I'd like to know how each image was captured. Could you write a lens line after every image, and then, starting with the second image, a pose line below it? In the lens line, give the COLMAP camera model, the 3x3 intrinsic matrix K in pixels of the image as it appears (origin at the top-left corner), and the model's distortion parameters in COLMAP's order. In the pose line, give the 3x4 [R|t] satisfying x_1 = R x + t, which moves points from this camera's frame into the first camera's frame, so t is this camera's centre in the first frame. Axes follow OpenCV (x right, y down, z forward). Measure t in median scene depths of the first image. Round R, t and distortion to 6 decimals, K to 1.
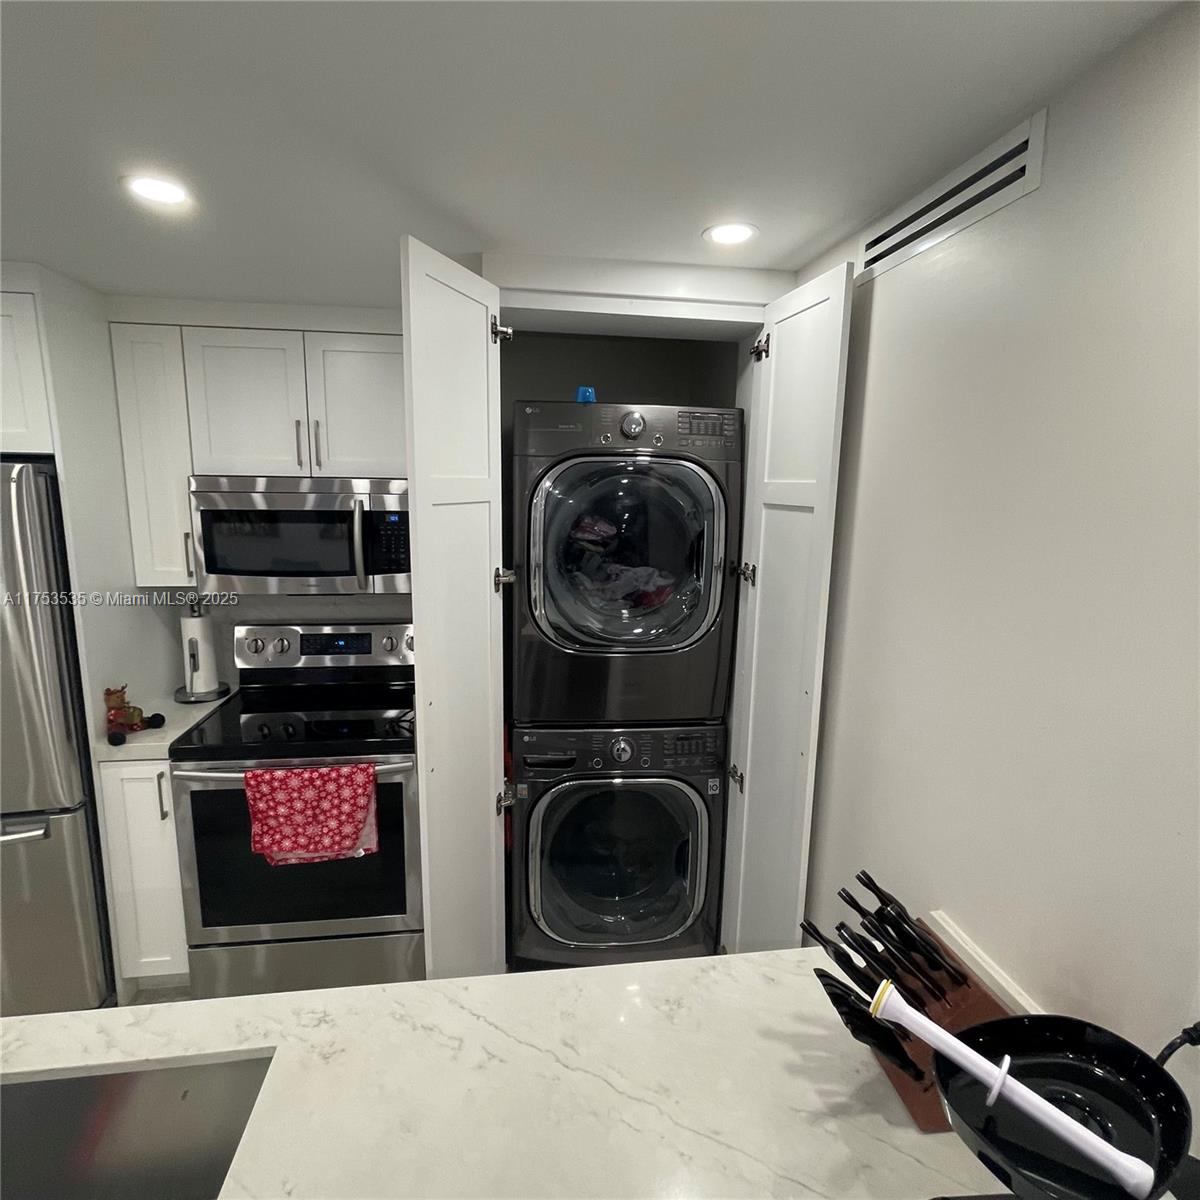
lens RADIAL K [[657.9, 0, 590.9], [0, 657.9, 600.1], [0, 0, 1]] dist [0.004974, 0.001680]
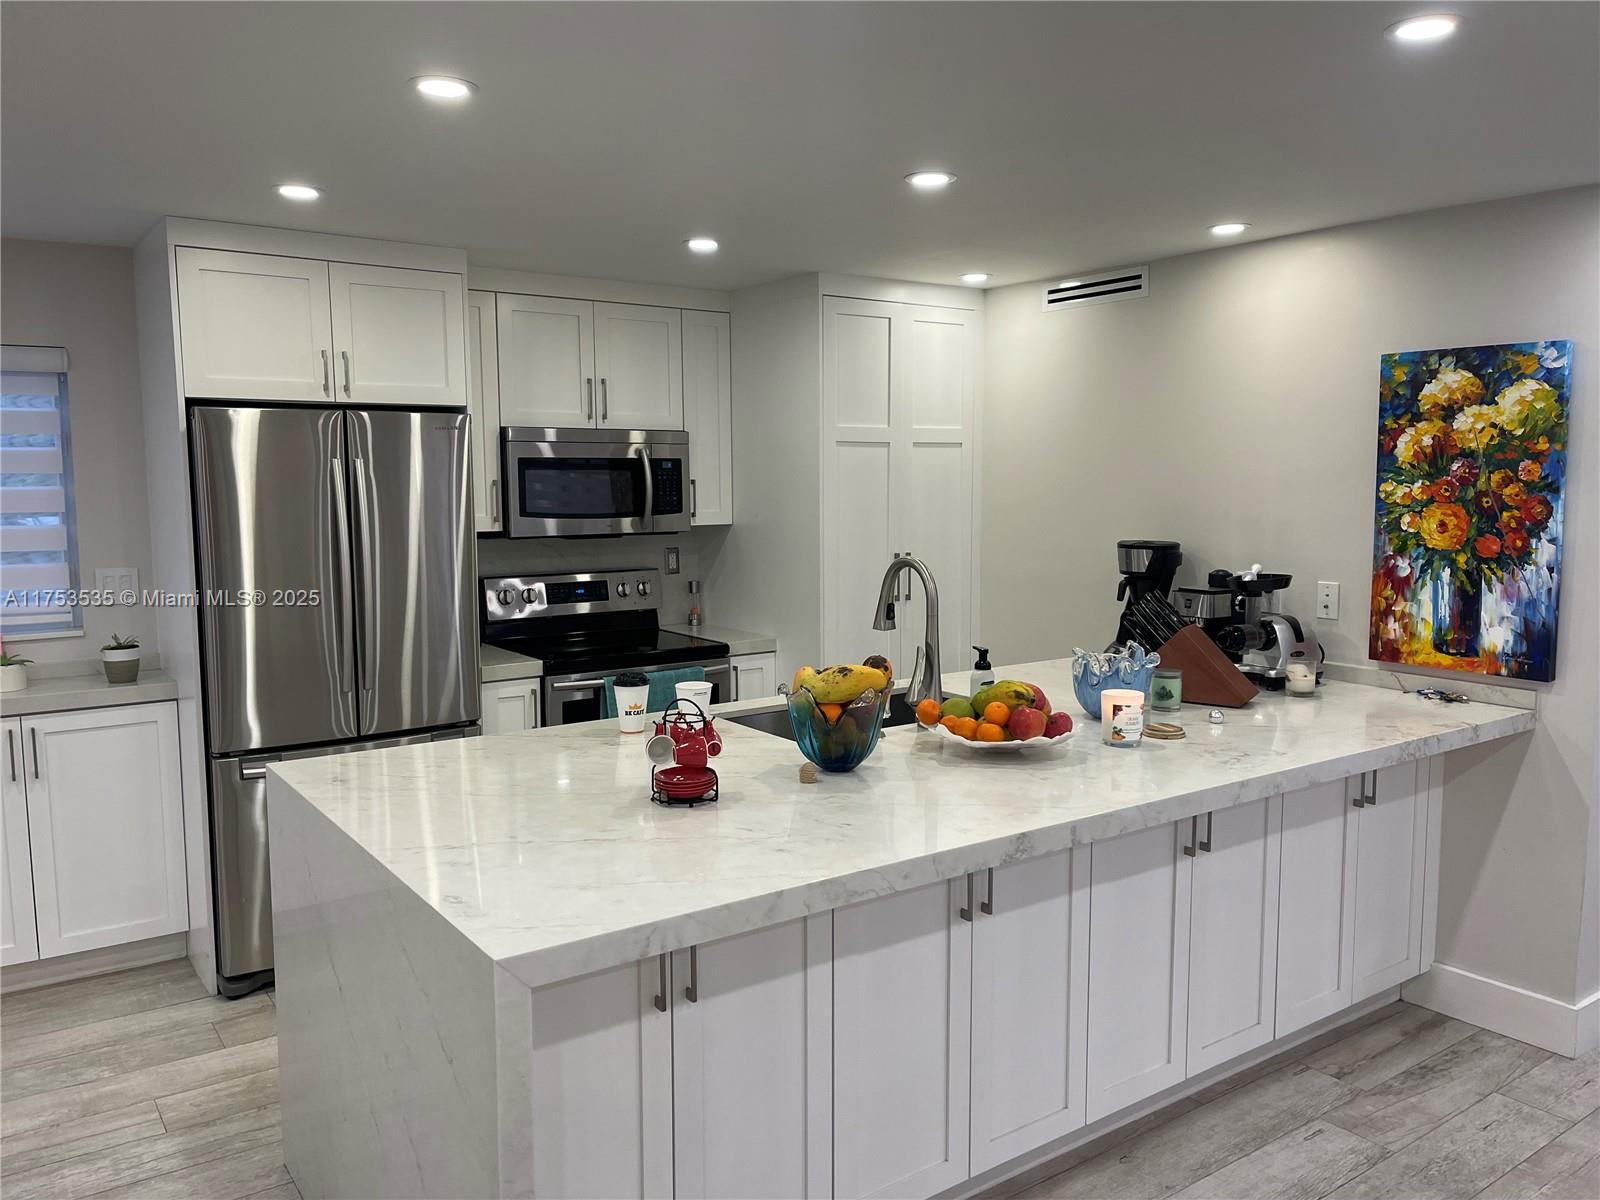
lens RADIAL K [[1211.1, 0, 814.1], [0, 1211.1, 596.0], [0, 0, 1]] dist [0.036420, -0.069390]
pose [[0.883503, -0.062459, 0.464244, -1.072665], [0.094463, 0.994466, -0.045978, 0.223320], [-0.458803, 0.084476, 0.884513, -0.955368]]
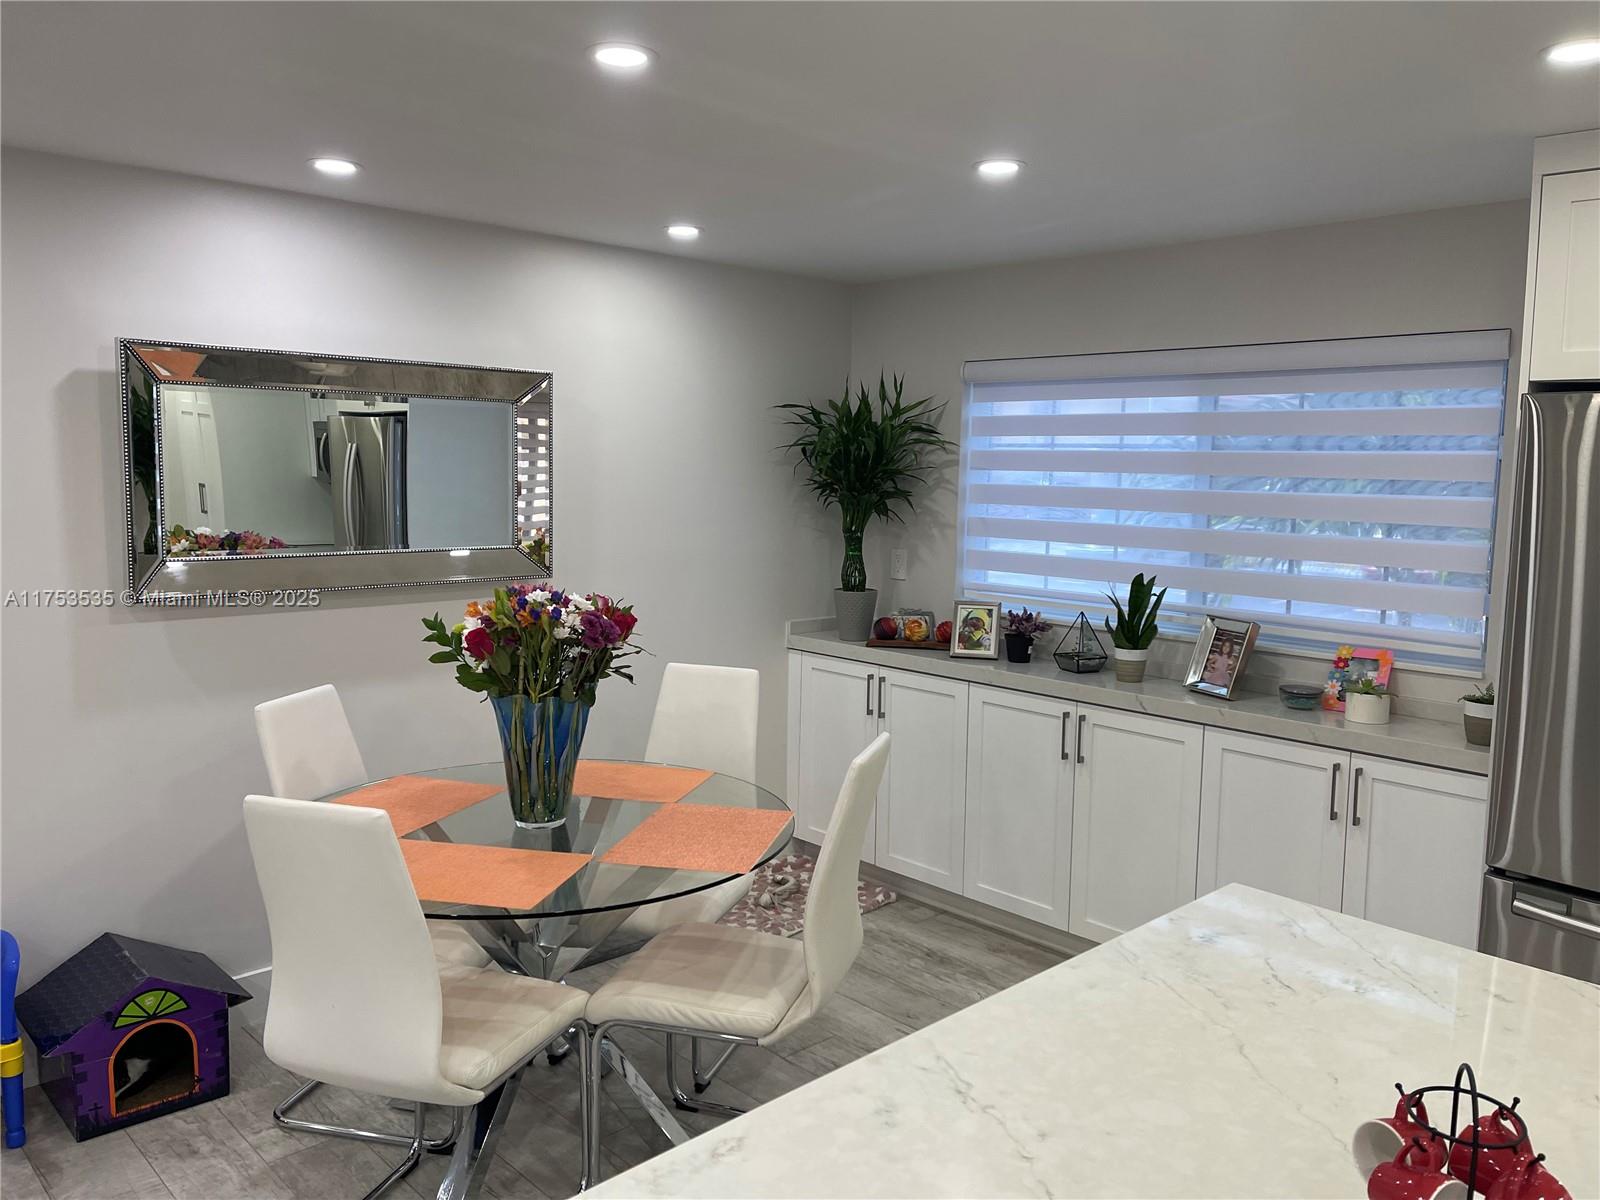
lens RADIAL K [[1211.1, 0, 793.5], [0, 1211.1, 598.0], [0, 0, 1]] dist [0.036420, -0.069390]
pose [[0.586658, 0.090414, -0.804771, -0.517812], [-0.150852, 0.988556, 0.001095, 0.127375], [0.795660, 0.120759, 0.593584, -0.440685]]
